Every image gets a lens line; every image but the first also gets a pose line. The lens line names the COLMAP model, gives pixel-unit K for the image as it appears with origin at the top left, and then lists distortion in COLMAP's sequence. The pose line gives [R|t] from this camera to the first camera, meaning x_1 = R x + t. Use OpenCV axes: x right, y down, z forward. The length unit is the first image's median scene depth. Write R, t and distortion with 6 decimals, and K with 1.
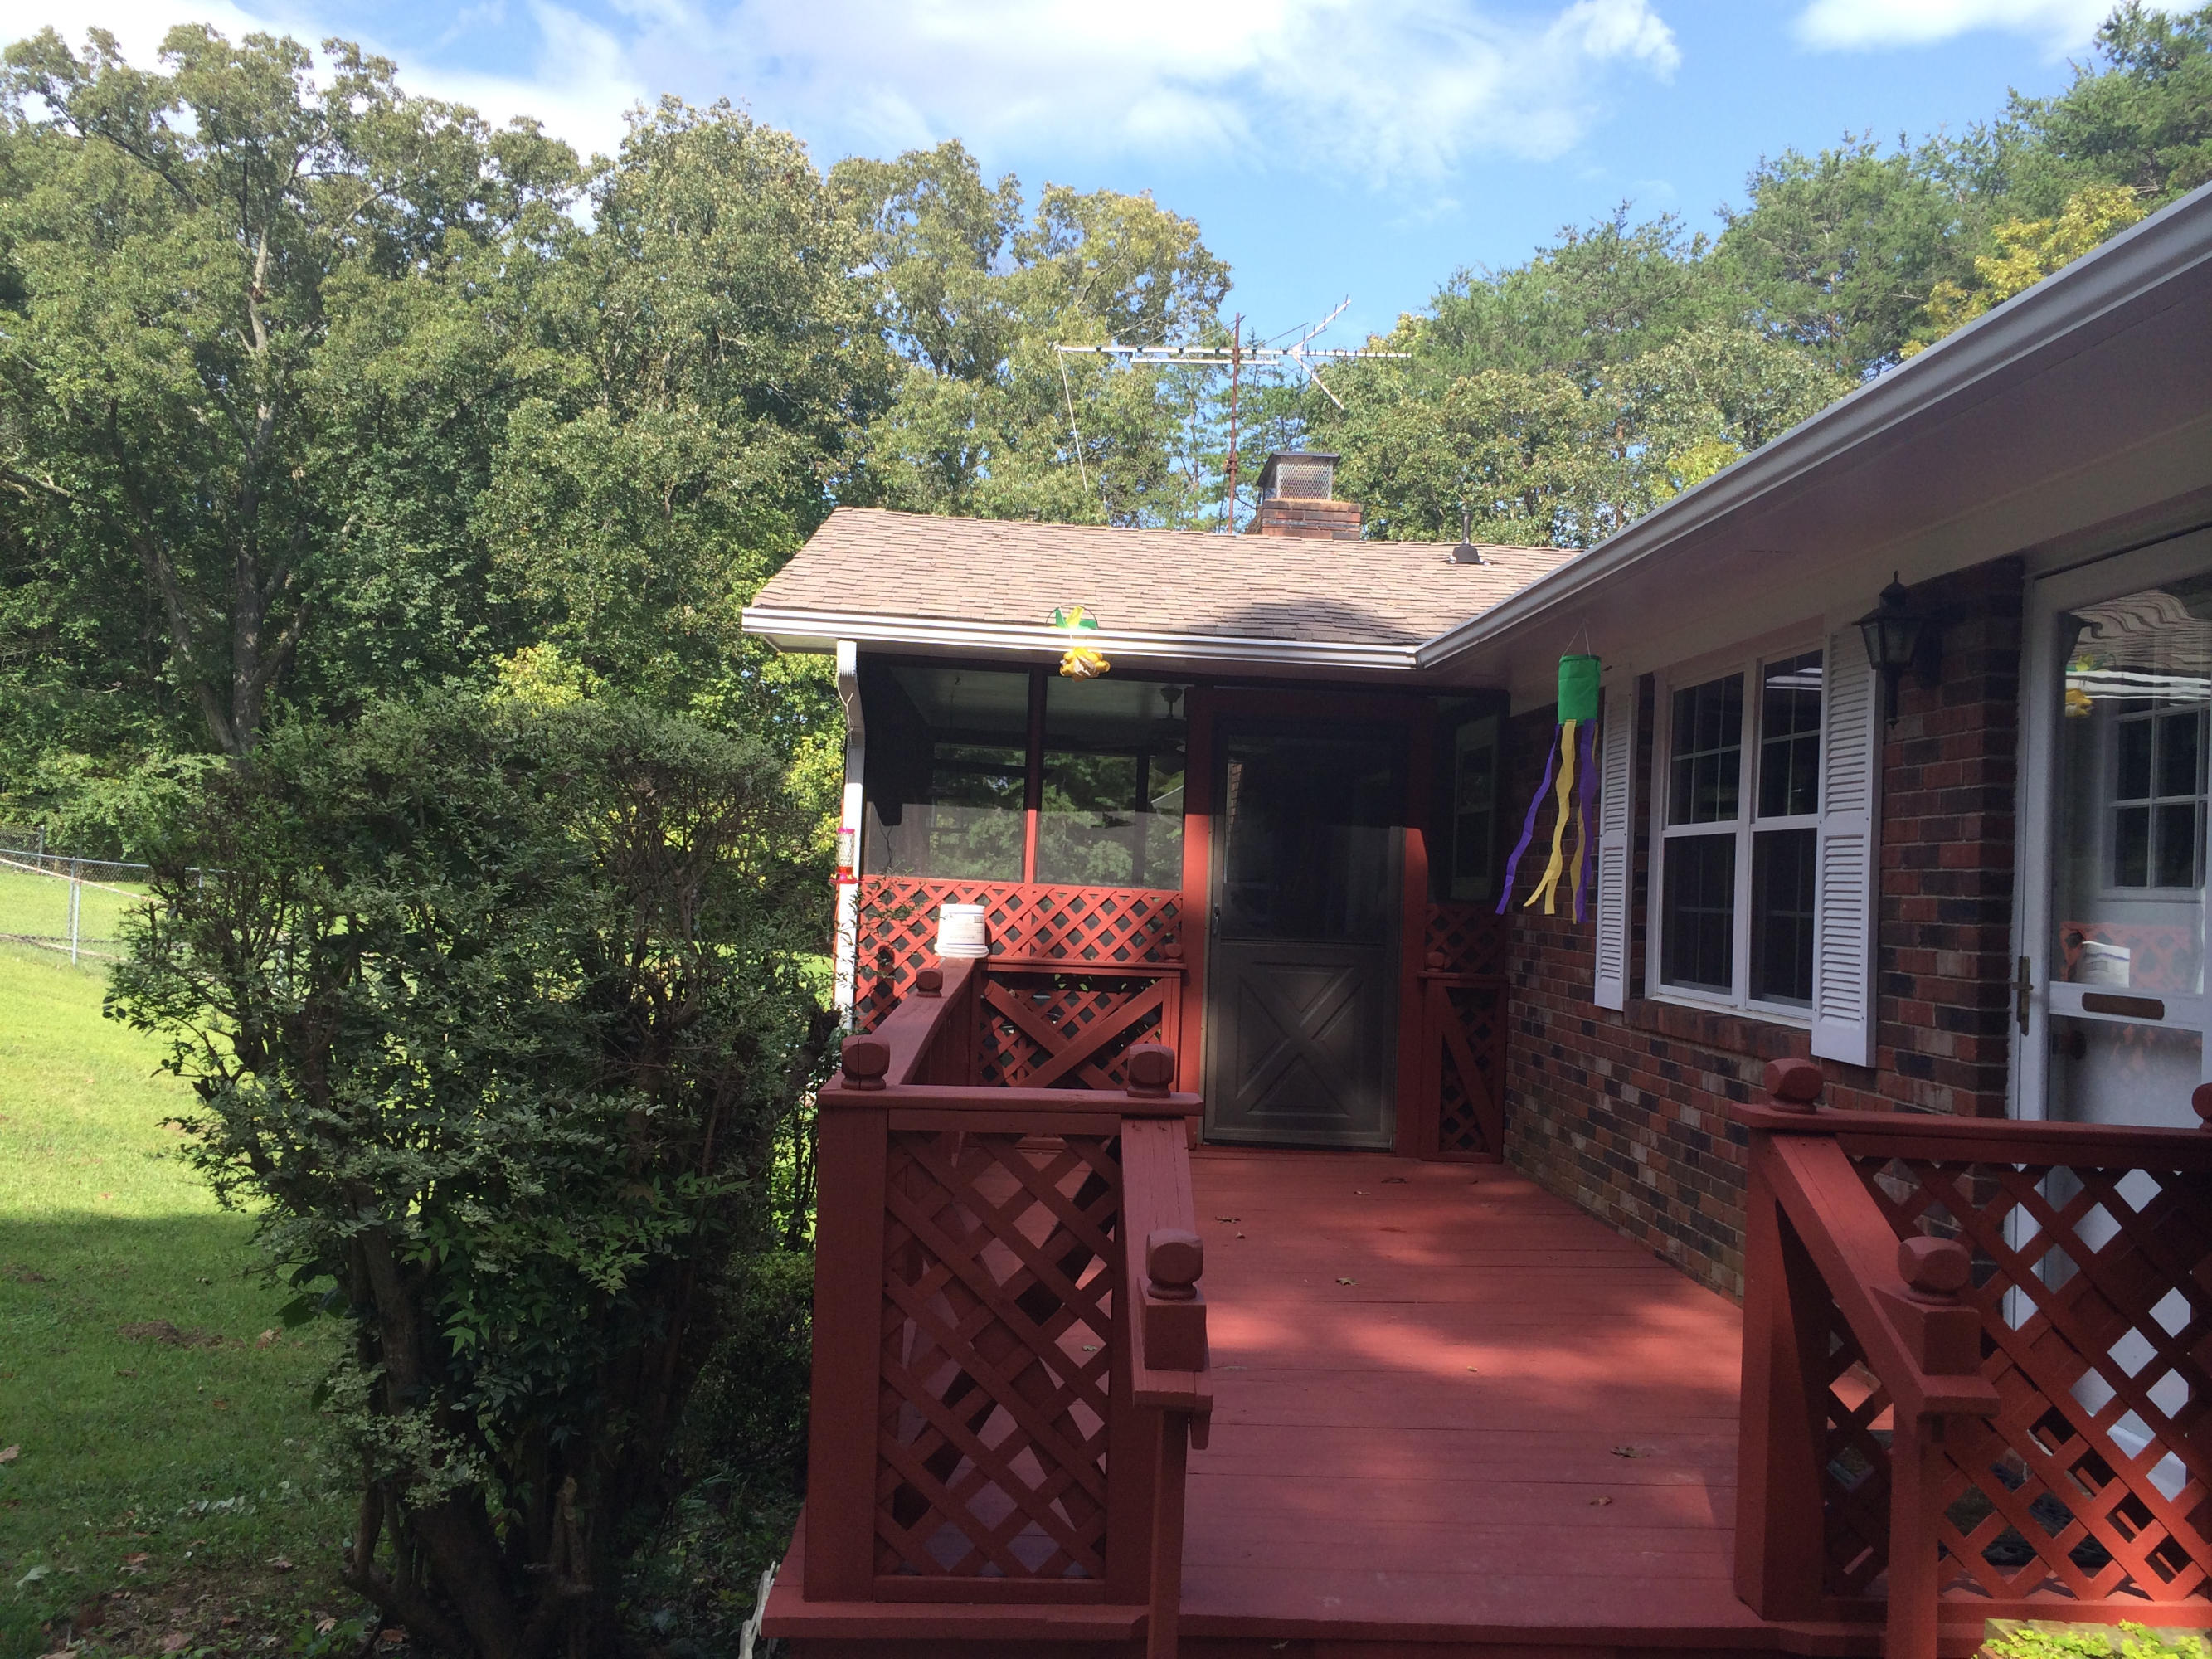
lens RADIAL K [[1851.0, 0, 1108.6], [0, 1851.0, 816.7], [0, 0, 1]] dist [0.059908, -0.087440]
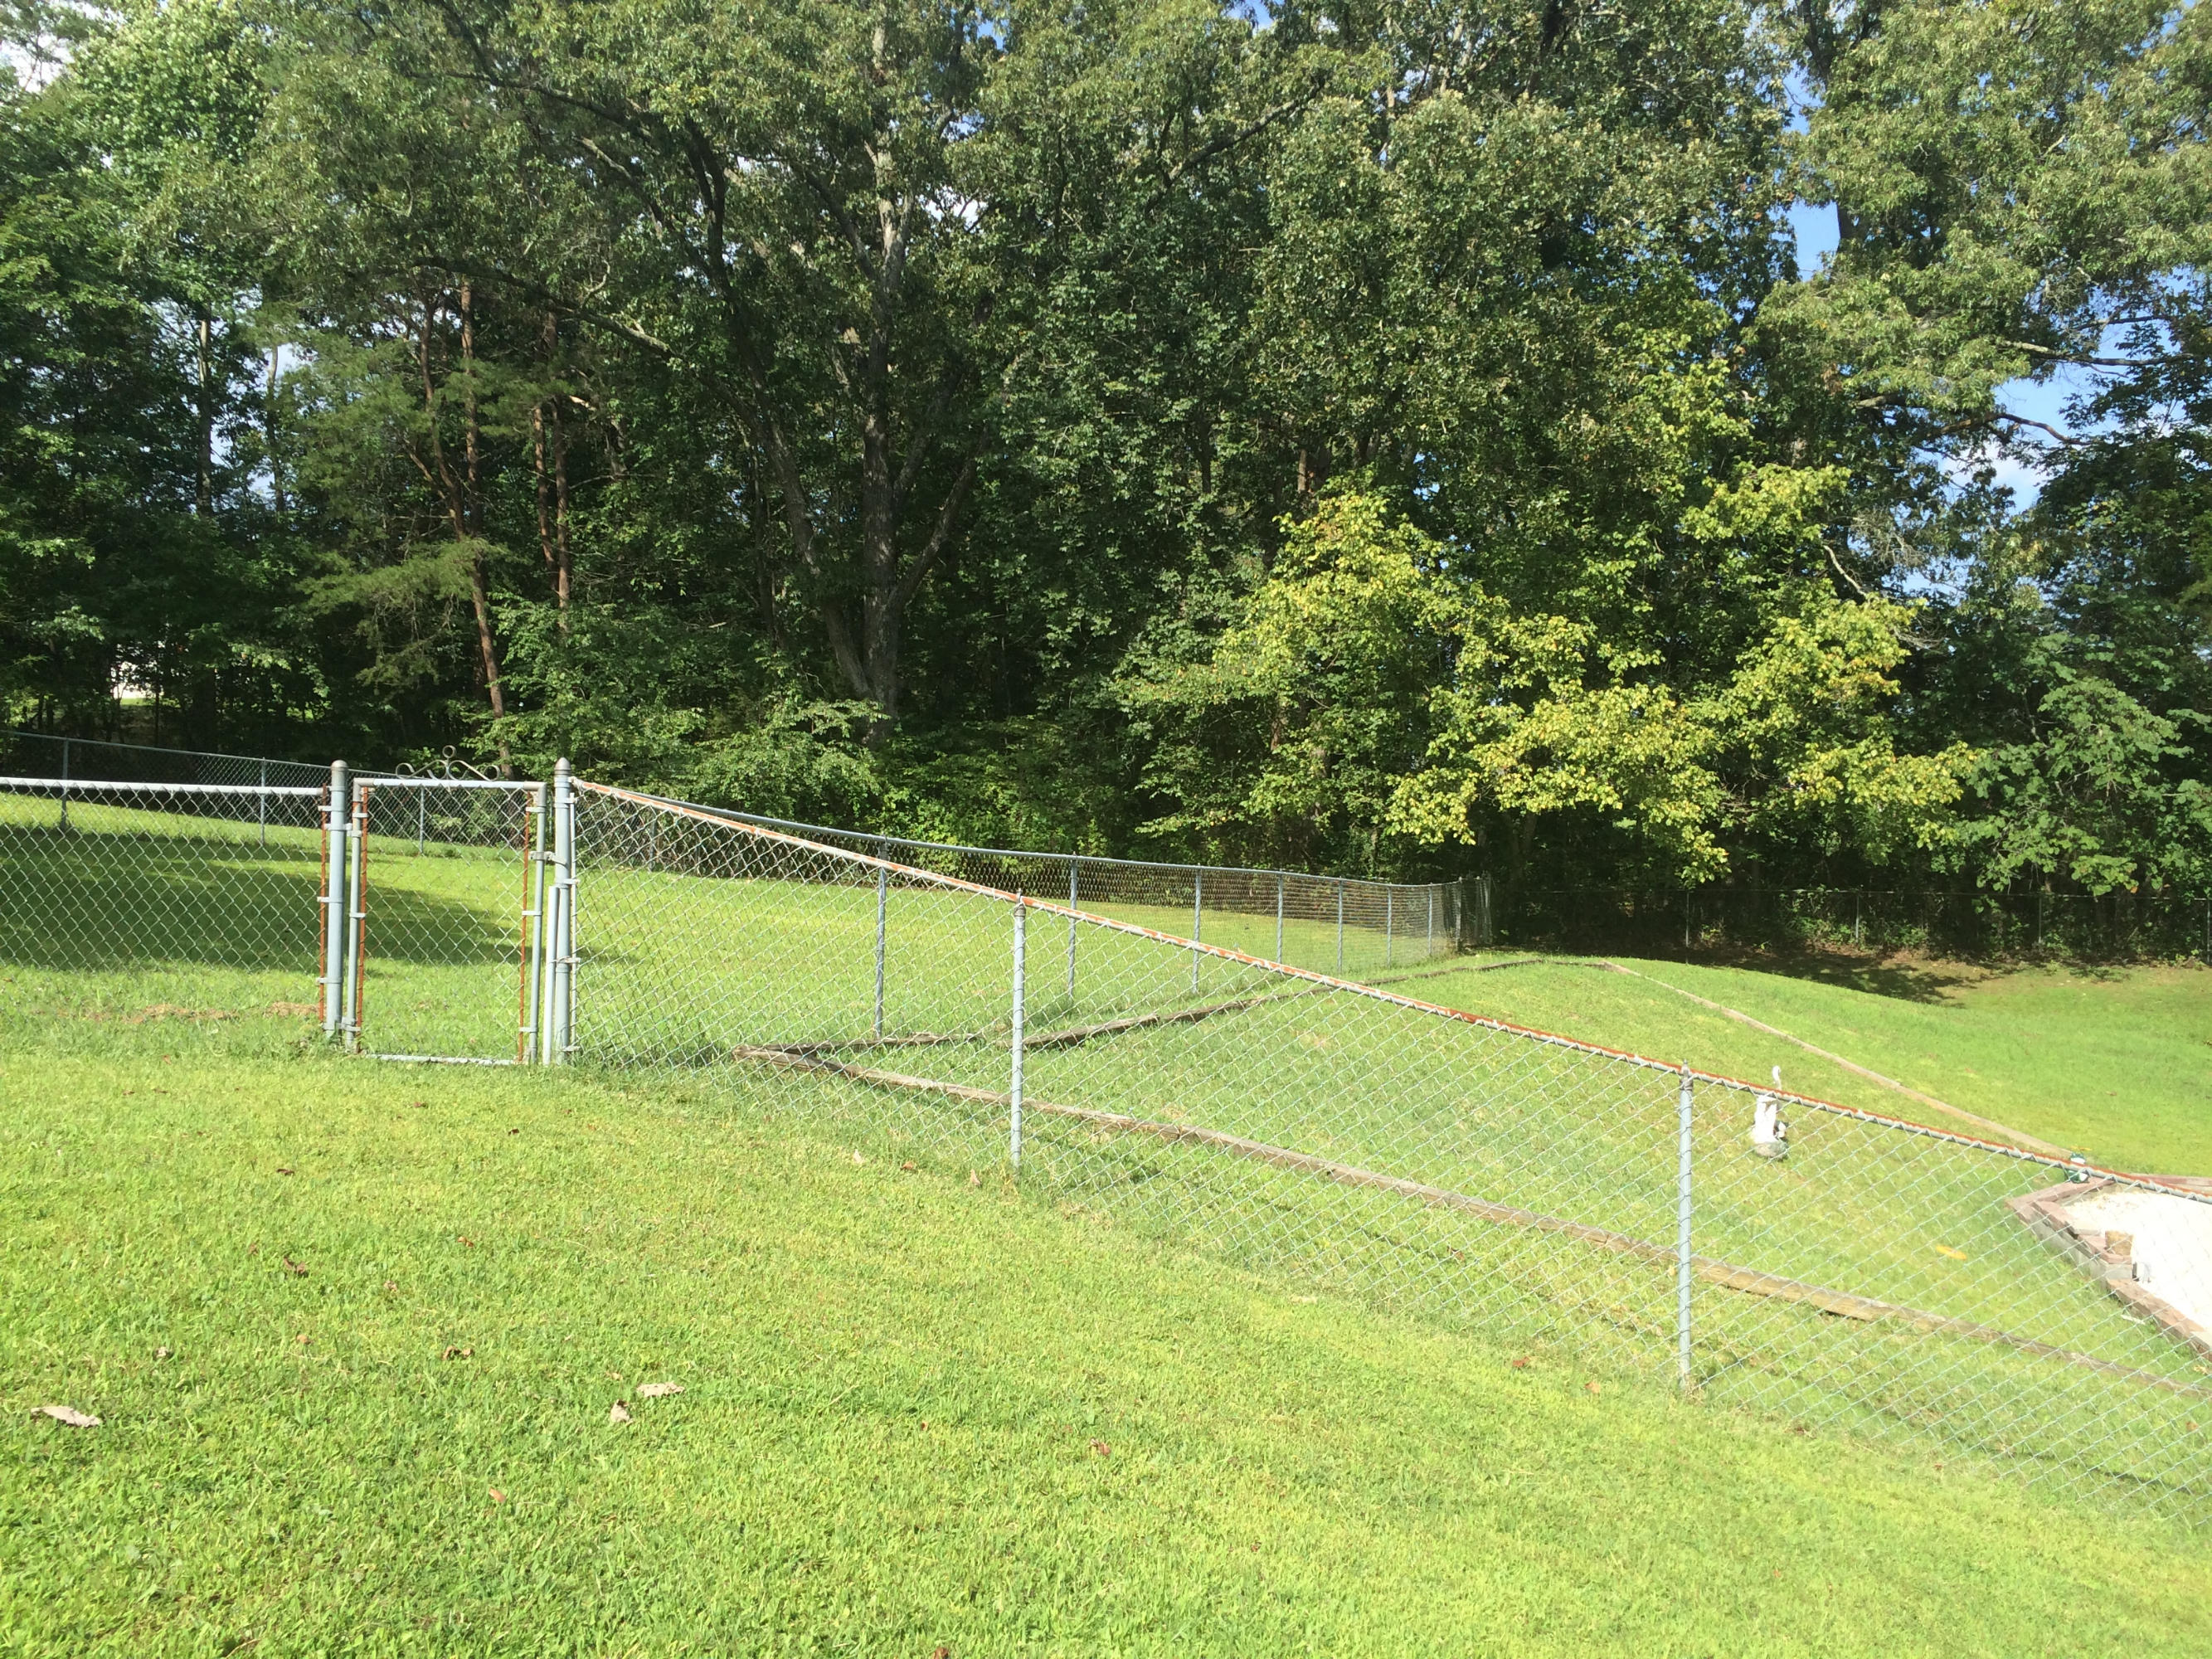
lens RADIAL K [[1851.0, 0, 1106.3], [0, 1851.0, 824.8], [0, 0, 1]] dist [0.059908, -0.087440]
pose [[0.969490, -0.029650, -0.243332, -0.216492], [0.034155, 0.999314, 0.014314, 0.008606], [0.242740, -0.022188, 0.969838, 0.332070]]
